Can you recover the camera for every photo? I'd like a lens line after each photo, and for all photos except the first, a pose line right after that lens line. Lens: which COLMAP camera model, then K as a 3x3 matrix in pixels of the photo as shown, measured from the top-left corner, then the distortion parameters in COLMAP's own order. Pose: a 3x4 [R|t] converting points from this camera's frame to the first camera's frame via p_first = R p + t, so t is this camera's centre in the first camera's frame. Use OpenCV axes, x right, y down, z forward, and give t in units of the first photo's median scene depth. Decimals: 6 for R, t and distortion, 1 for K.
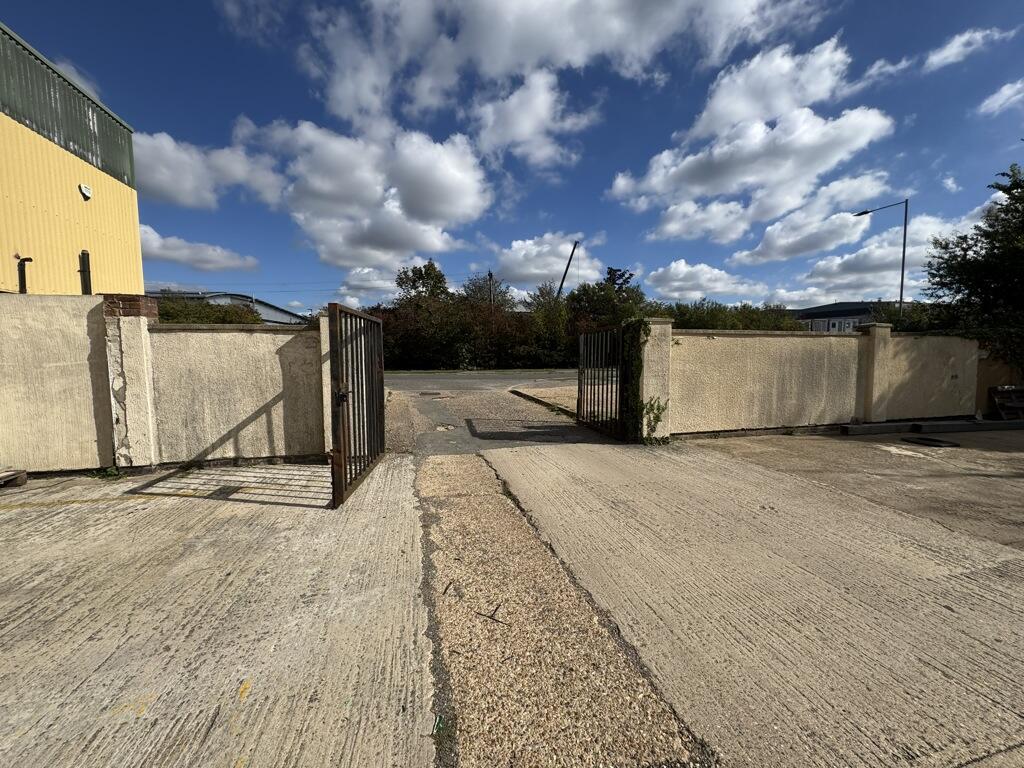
lens RADIAL K [[404.5, 0, 511.9], [0, 404.5, 383.8], [0, 0, 1]] dist [-0.000987, 0.000424]
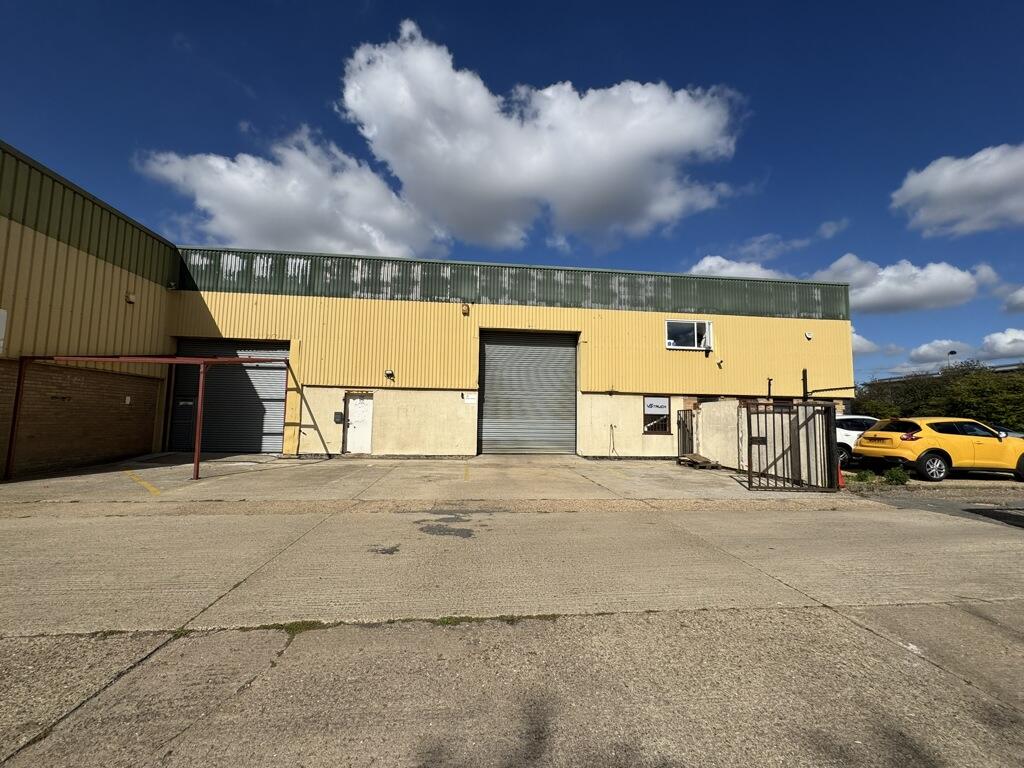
lens RADIAL K [[404.5, 0, 511.6], [0, 404.5, 381.8], [0, 0, 1]] dist [-0.000987, 0.000424]
pose [[-0.151180, -0.091430, -0.984269, 1.187988], [-0.097129, 0.992269, -0.077255, 0.002010], [0.983723, 0.083921, -0.158891, -0.013692]]
